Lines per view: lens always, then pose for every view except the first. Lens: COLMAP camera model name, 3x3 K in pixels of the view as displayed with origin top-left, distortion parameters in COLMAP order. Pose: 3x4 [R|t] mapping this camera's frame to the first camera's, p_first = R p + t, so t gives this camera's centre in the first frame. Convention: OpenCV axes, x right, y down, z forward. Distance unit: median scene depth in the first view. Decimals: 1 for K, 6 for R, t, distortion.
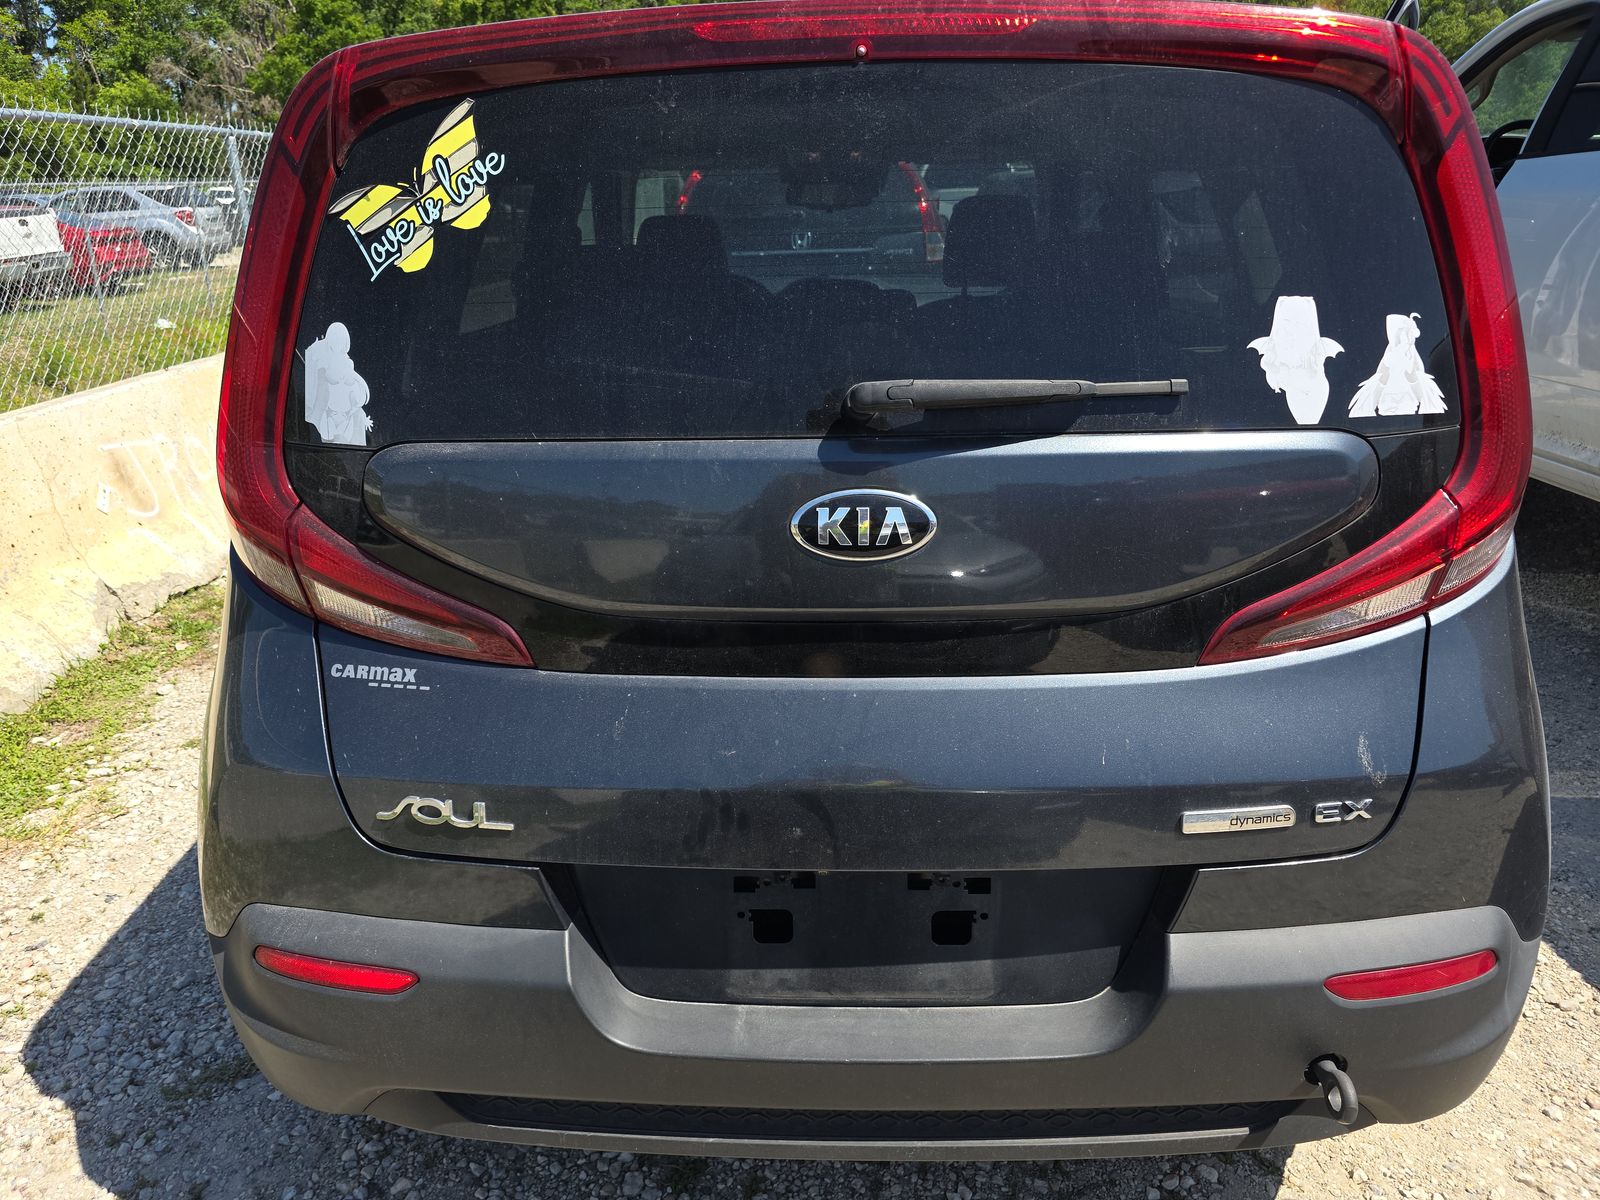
lens RADIAL K [[1079.4, 0, 799.9], [0, 1079.4, 601.1], [0, 0, 1]] dist [0.010332, -0.003136]
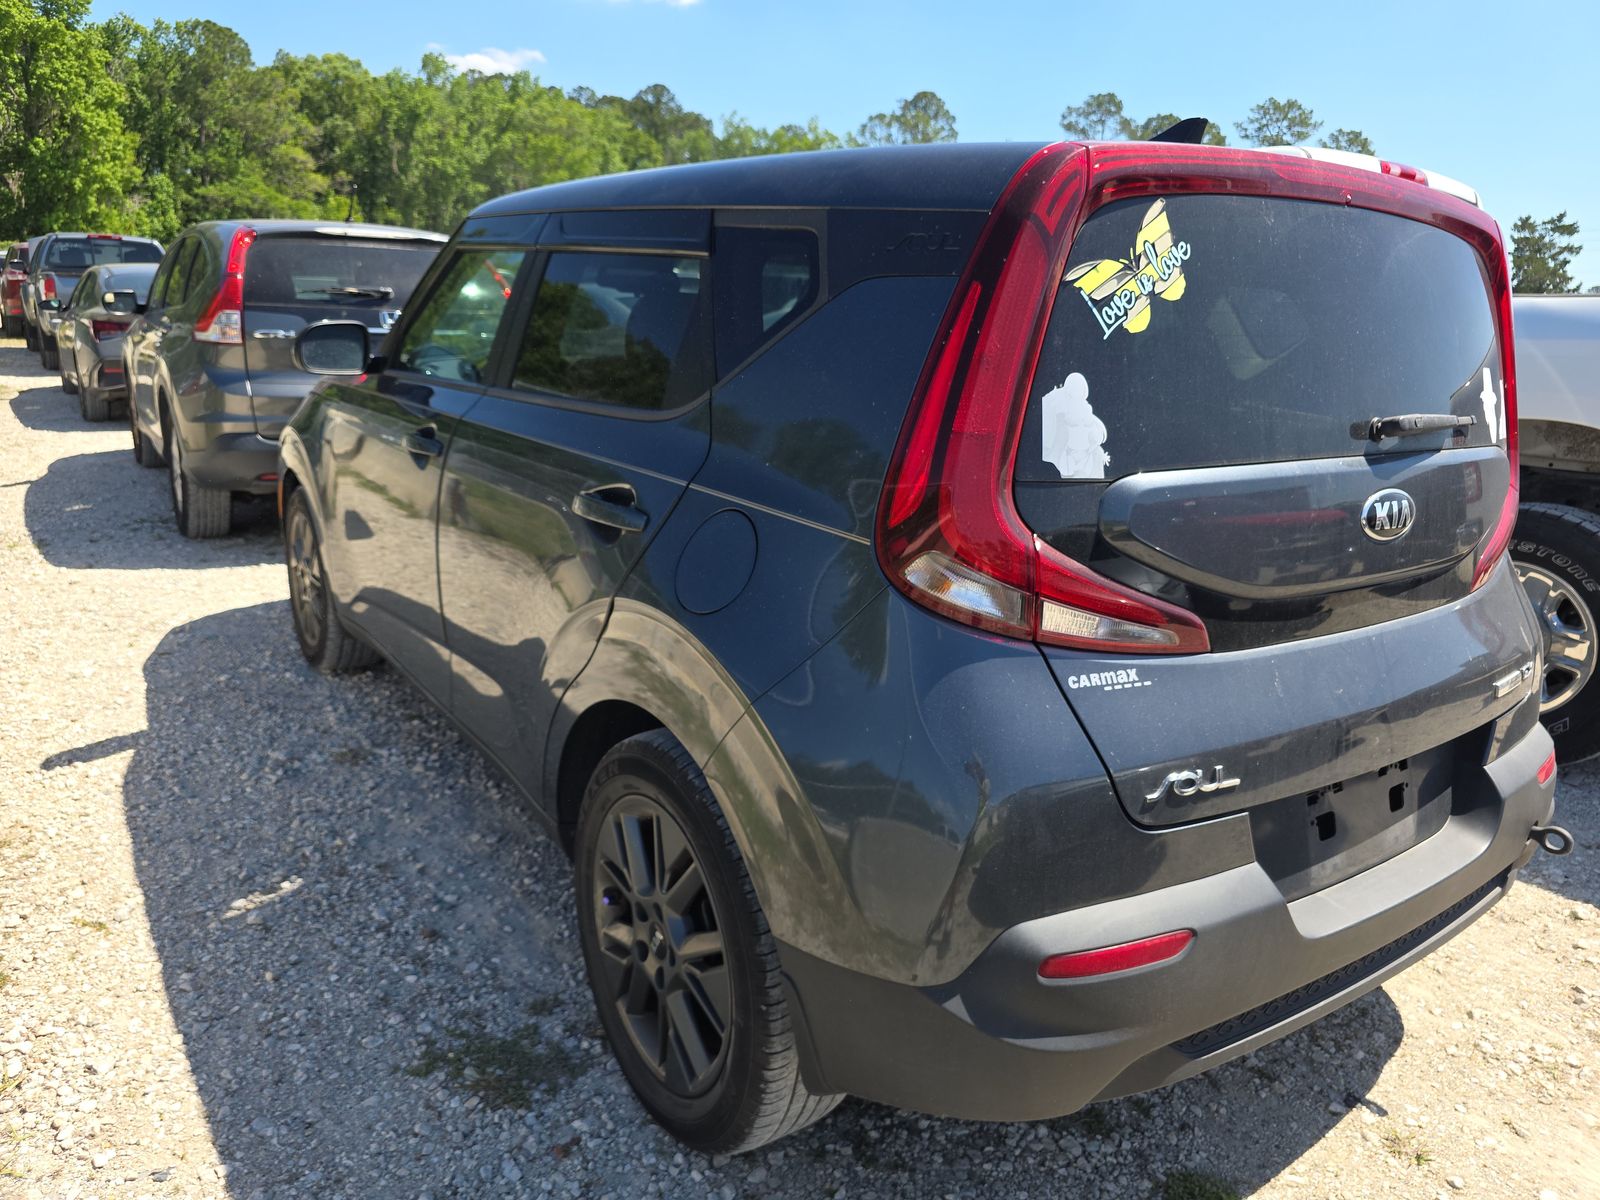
lens RADIAL K [[1079.4, 0, 799.3], [0, 1079.4, 597.0], [0, 0, 1]] dist [0.010332, -0.003136]
pose [[0.814977, -0.100094, 0.570783, -1.368938], [0.151651, 0.987483, -0.043362, -0.018126], [-0.559298, 0.121899, 0.819955, 0.257080]]
